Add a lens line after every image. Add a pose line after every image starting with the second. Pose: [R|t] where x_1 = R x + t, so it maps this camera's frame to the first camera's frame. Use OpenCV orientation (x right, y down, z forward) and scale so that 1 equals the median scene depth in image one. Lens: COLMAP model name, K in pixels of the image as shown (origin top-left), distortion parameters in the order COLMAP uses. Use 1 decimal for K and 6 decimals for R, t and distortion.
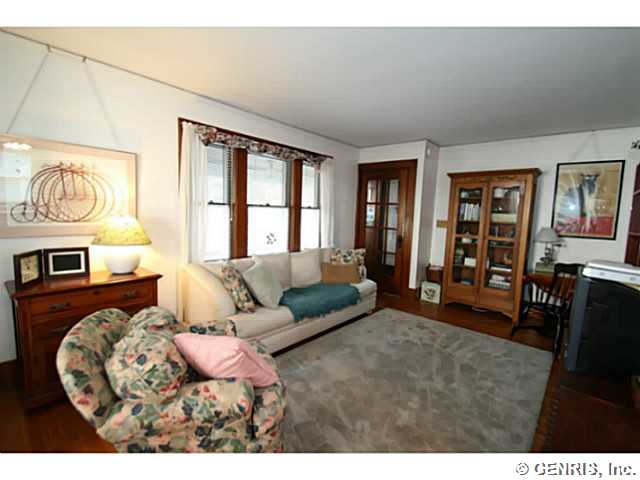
lens RADIAL K [[295.9, 0, 320.0], [0, 295.9, 239.1], [0, 0, 1]] dist [-0.001233, -0.000103]
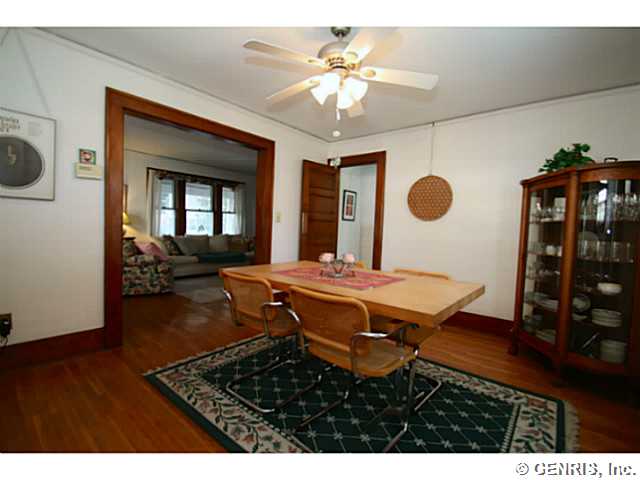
lens RADIAL K [[295.9, 0, 320.1], [0, 295.9, 240.6], [0, 0, 1]] dist [-0.001233, -0.000103]
pose [[0.999890, -0.014248, 0.004152, 0.626442], [0.014450, 0.998447, -0.053807, 0.205686], [-0.003379, 0.053861, 0.998543, -0.918024]]
